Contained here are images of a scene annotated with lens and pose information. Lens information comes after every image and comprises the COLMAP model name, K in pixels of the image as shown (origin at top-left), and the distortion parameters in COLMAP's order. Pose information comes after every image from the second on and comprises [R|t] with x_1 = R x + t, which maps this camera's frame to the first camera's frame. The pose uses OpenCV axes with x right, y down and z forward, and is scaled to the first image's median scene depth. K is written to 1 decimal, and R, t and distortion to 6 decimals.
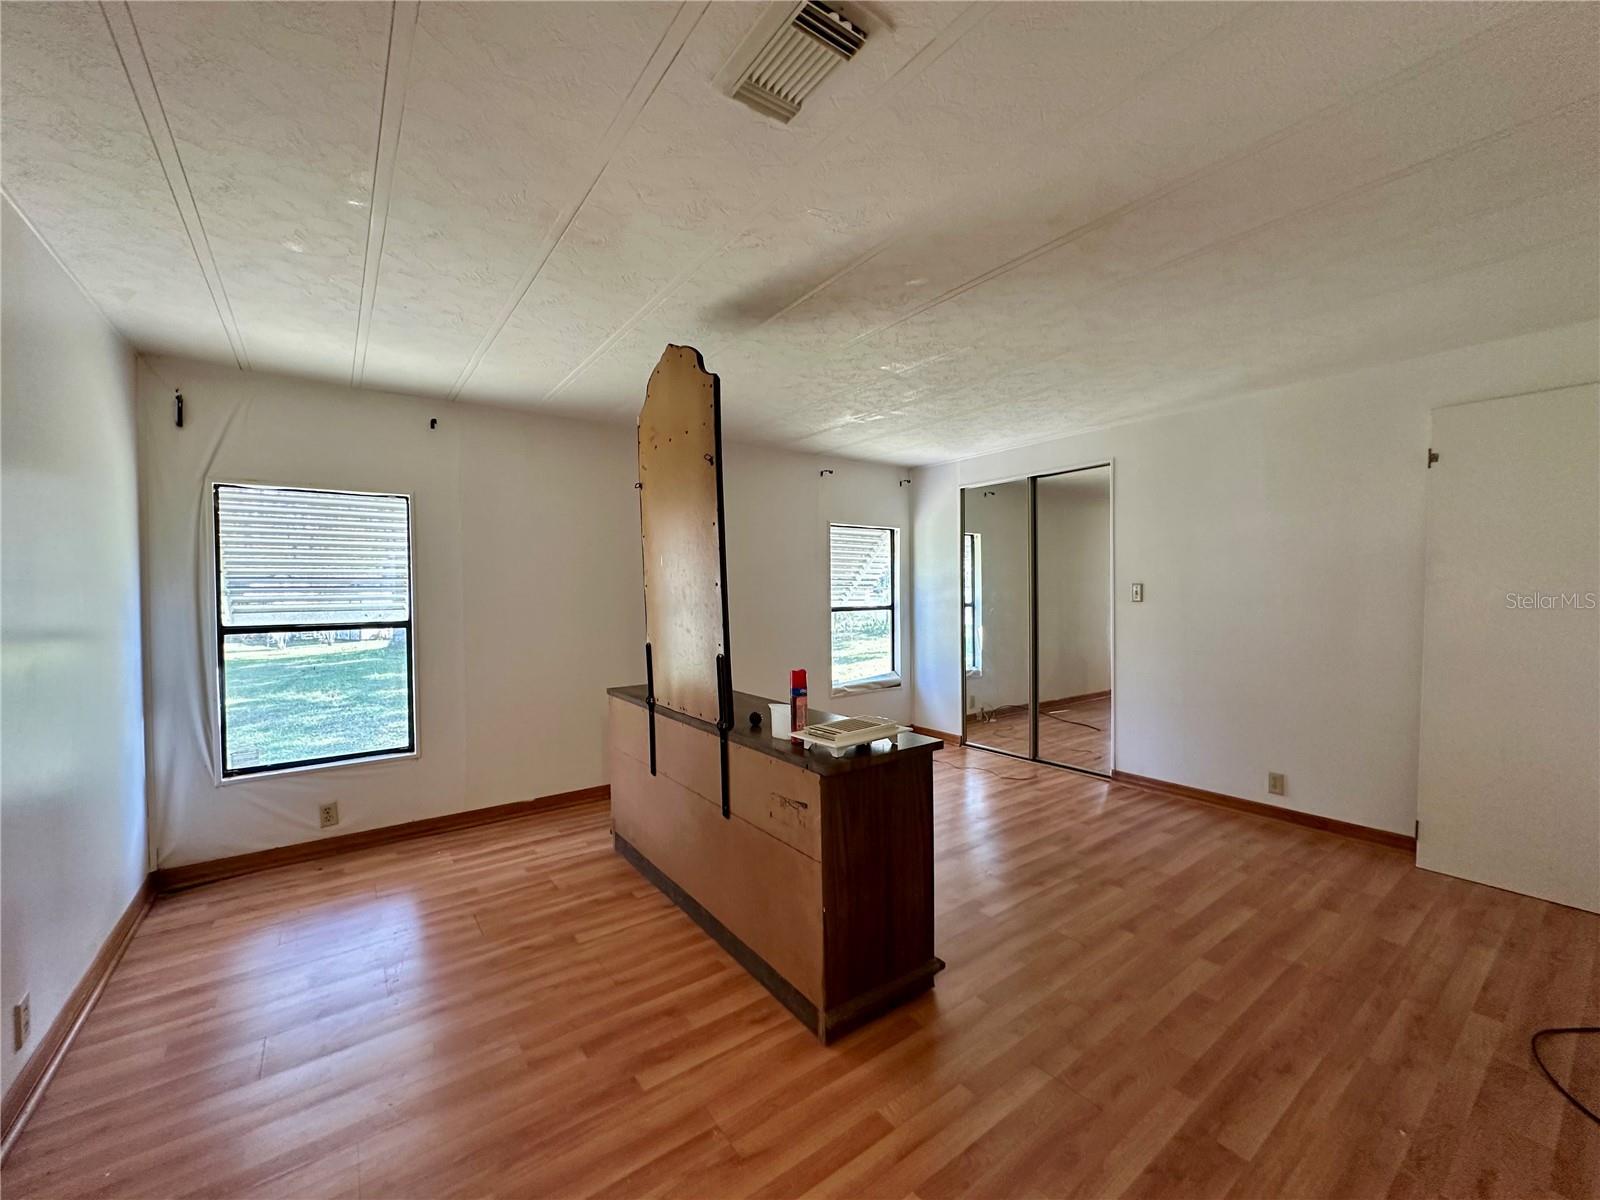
lens RADIAL K [[638.3, 0, 800.0], [0, 638.3, 600.0], [0, 0, 1]] dist [0.002331, 0.000329]
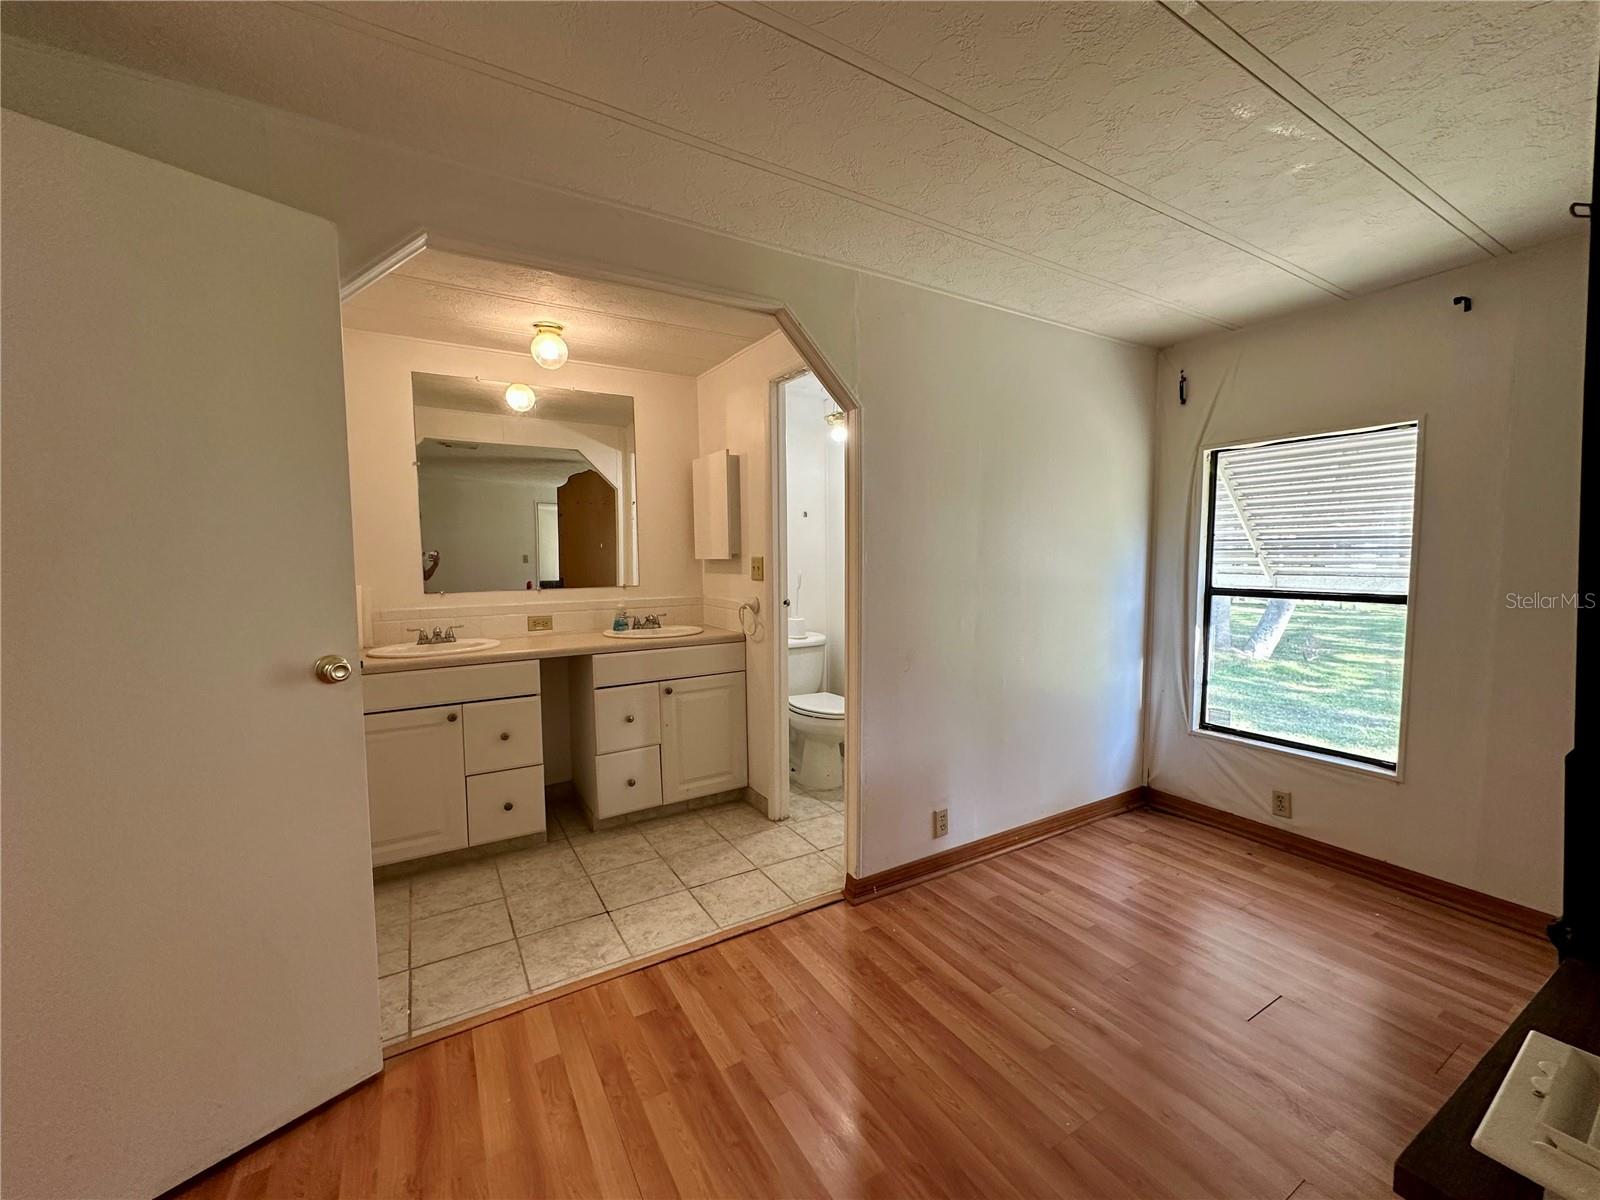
lens RADIAL K [[638.3, 0, 800.0], [0, 638.3, 600.0], [0, 0, 1]] dist [0.002331, 0.000329]
pose [[-0.102539, 0.077803, -0.991682, 0.209518], [-0.007319, 0.996851, 0.078965, -0.015780], [0.994702, 0.015355, -0.101647, 0.437100]]
